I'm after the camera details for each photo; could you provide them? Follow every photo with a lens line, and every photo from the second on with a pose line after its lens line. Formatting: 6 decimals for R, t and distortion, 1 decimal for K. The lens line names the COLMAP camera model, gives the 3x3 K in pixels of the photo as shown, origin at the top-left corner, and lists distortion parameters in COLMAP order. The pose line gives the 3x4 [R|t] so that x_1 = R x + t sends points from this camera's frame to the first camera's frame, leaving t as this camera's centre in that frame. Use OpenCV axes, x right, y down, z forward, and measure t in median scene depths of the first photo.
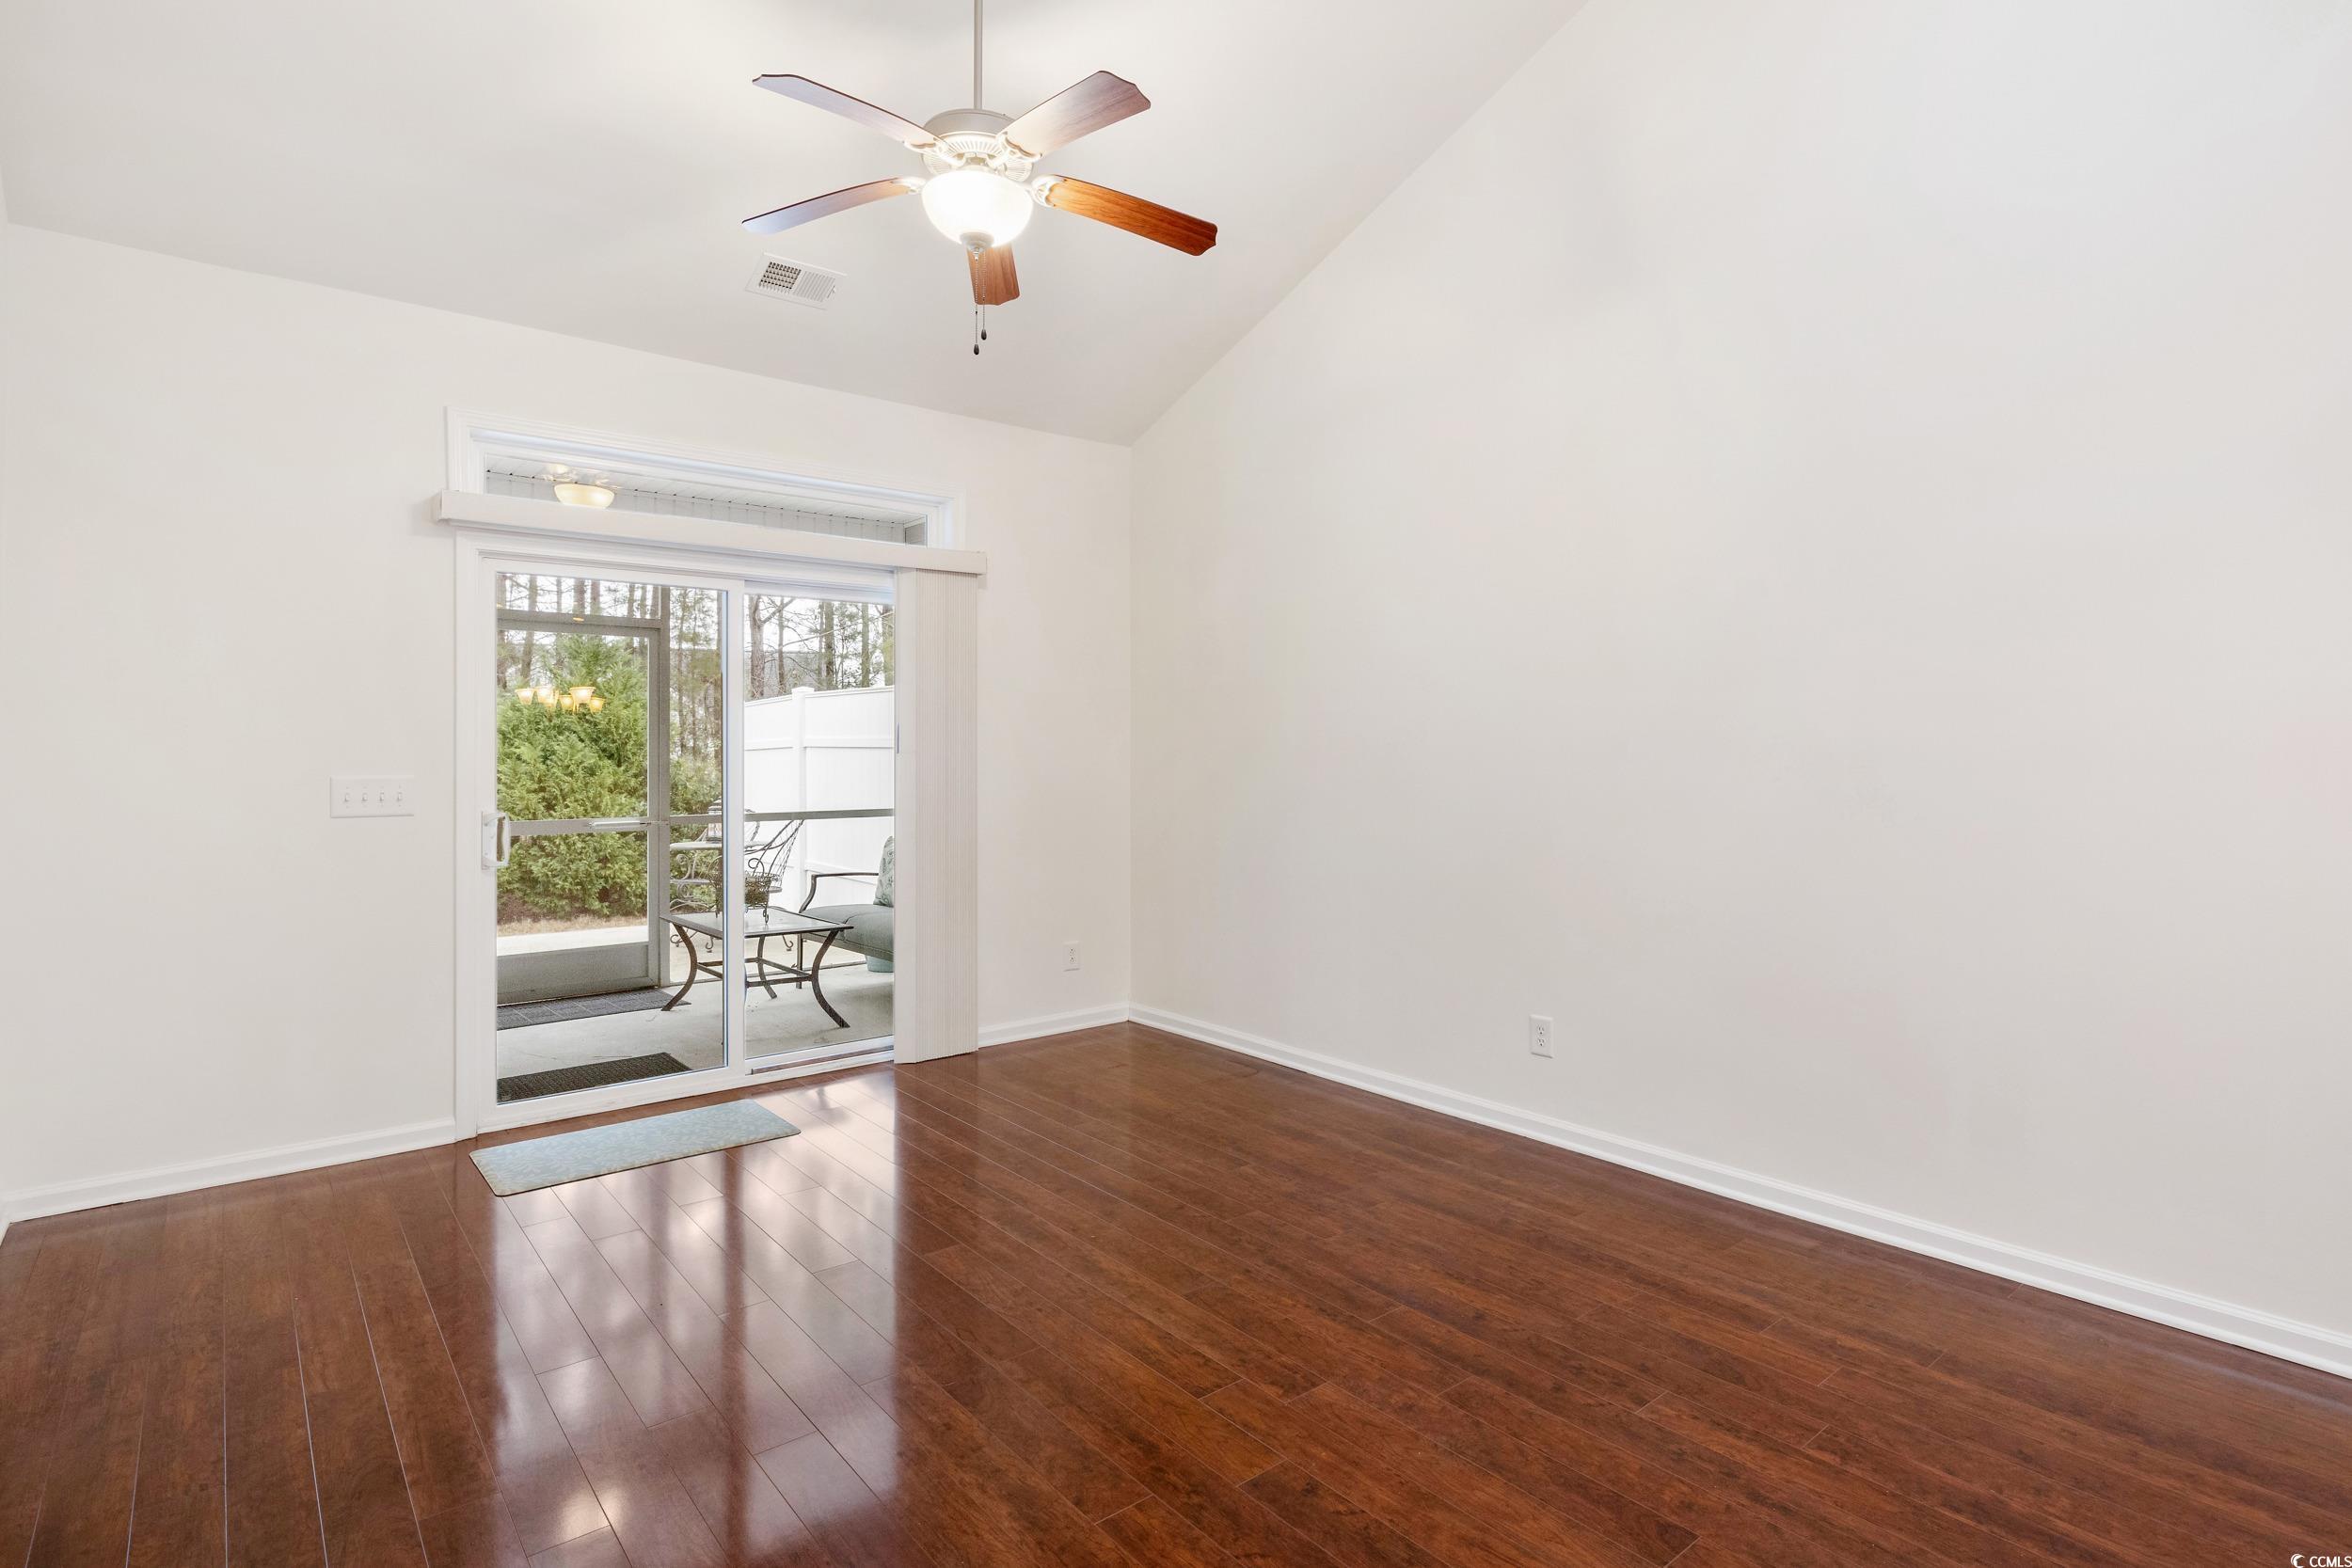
lens RADIAL K [[1185.4, 0, 1190.9], [0, 1185.4, 699.5], [0, 0, 1]] dist [-0.014000, 0.004625]
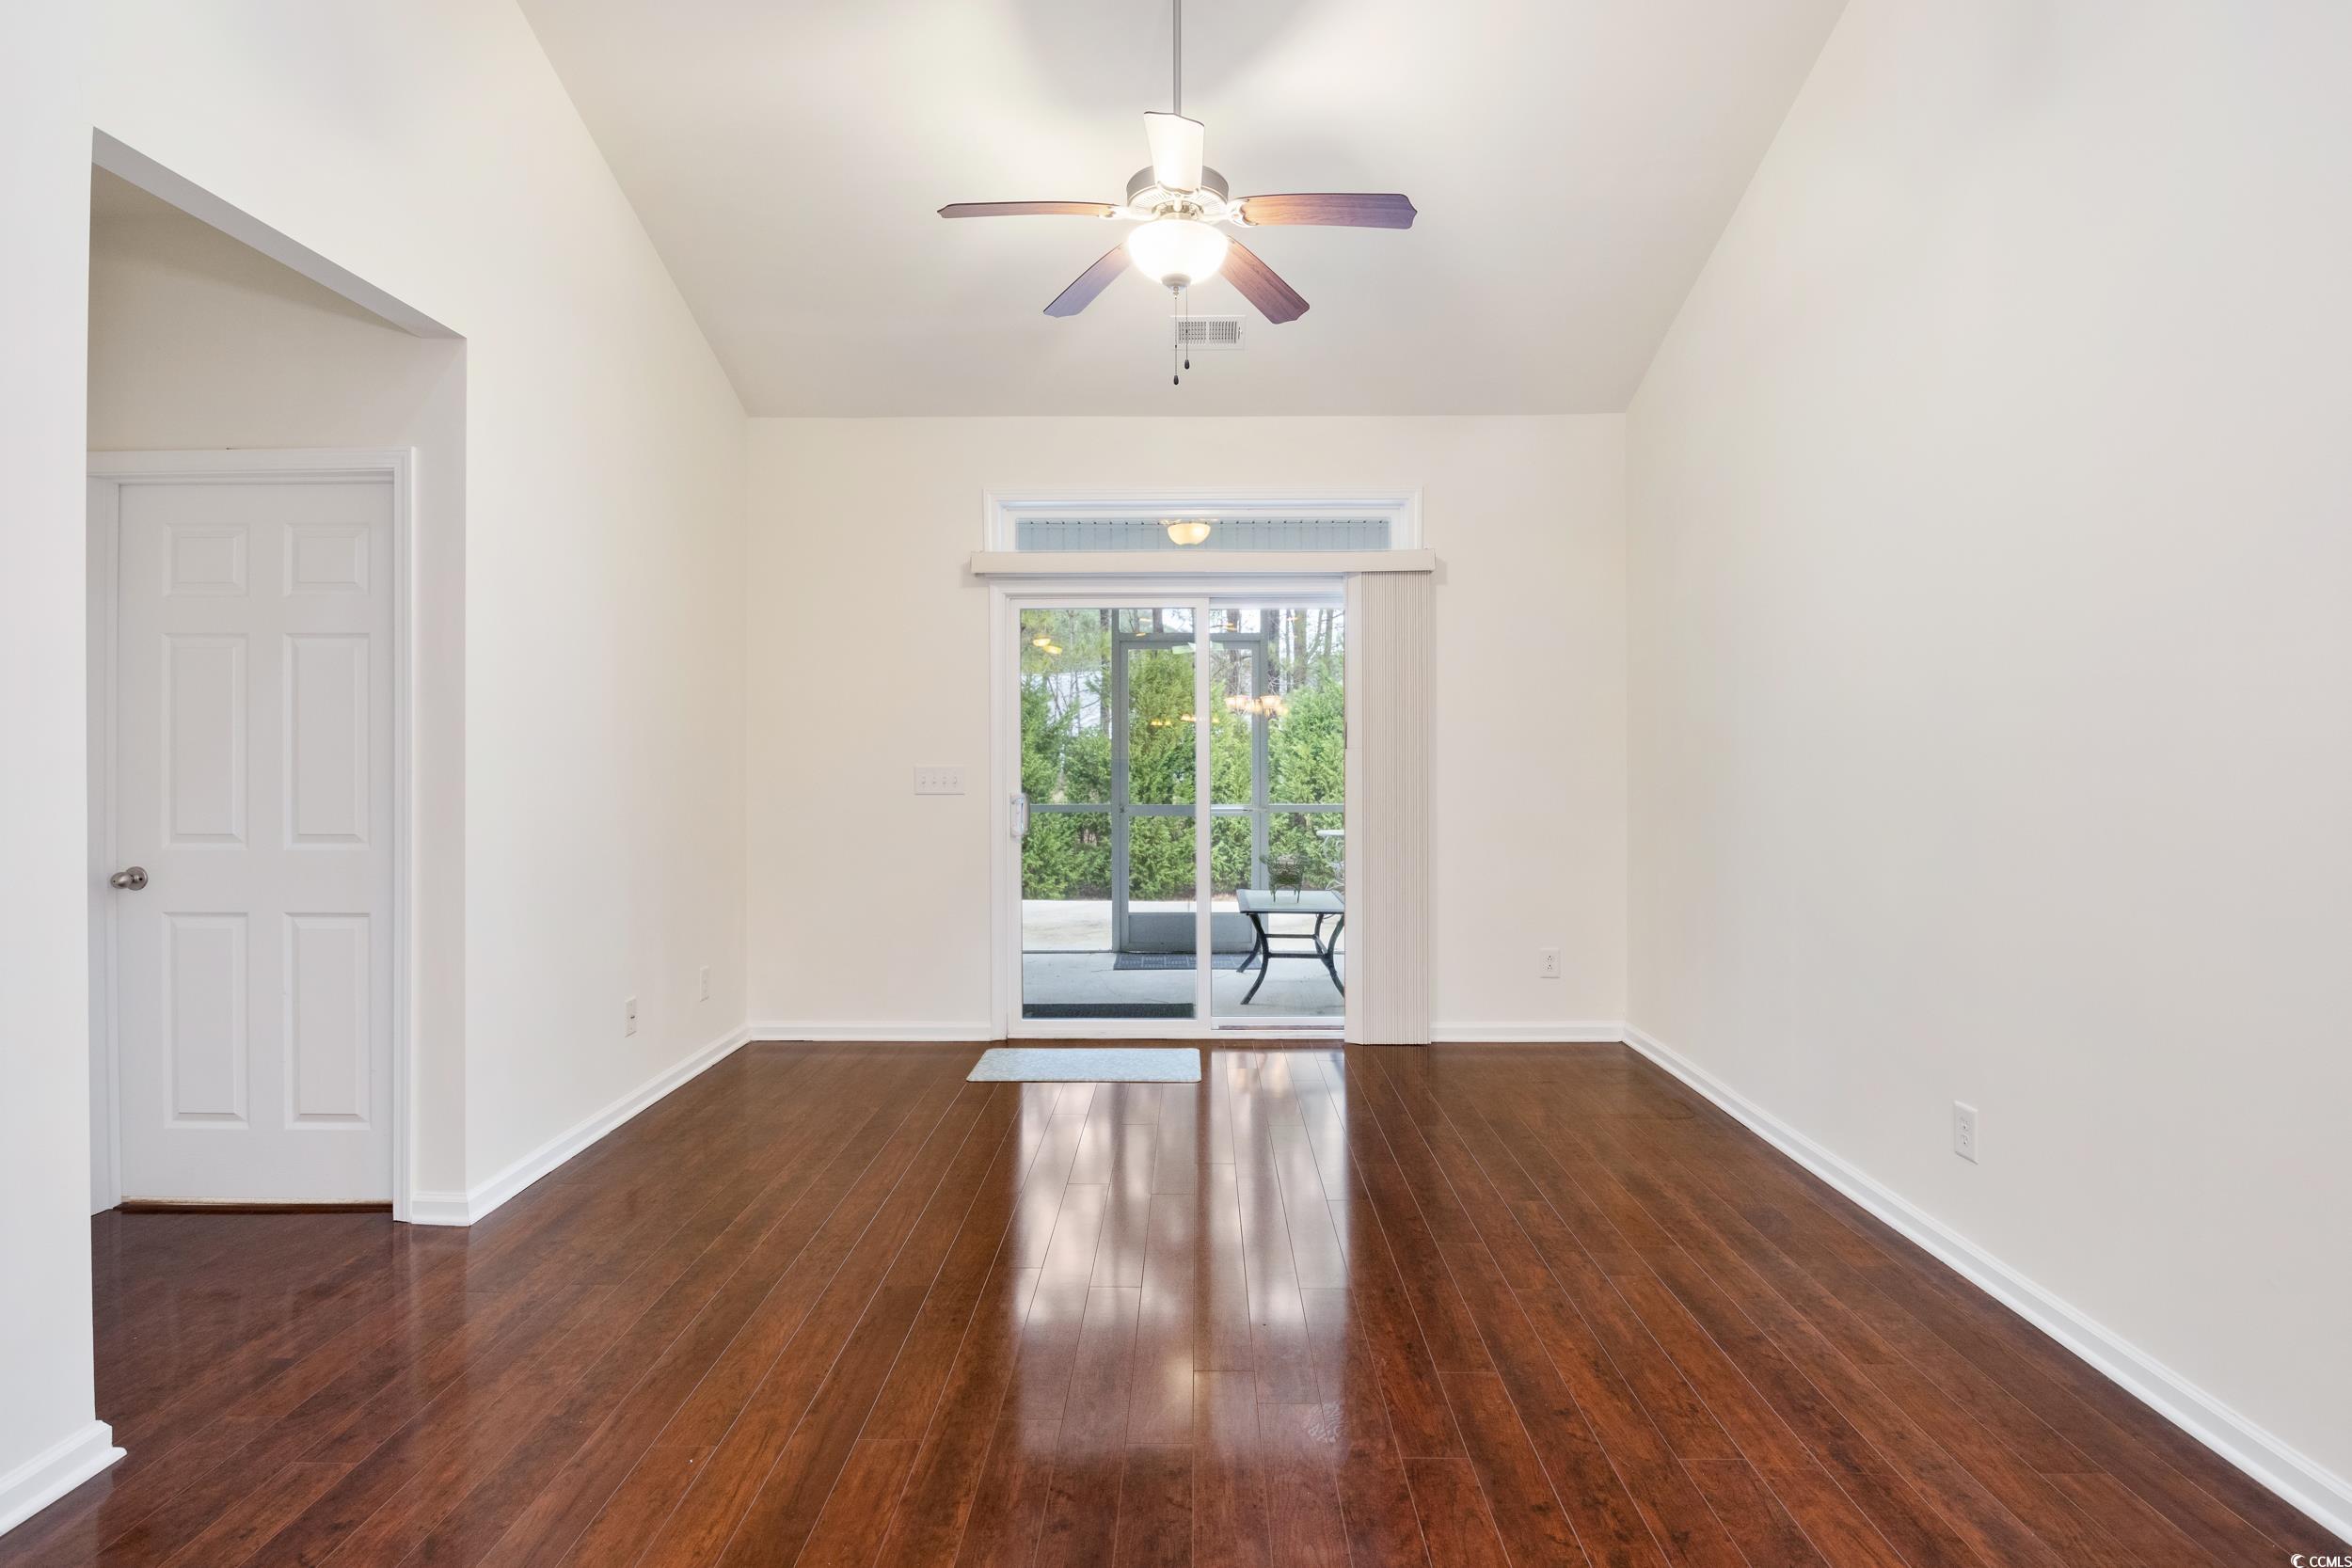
lens RADIAL K [[1185.4, 0, 1171.5], [0, 1185.4, 701.7], [0, 0, 1]] dist [-0.014000, 0.004625]
pose [[0.757060, -0.026485, -0.652808, 0.416415], [0.029243, 0.999550, -0.006639, 0.007640], [0.652690, -0.014064, 0.757494, 0.128139]]
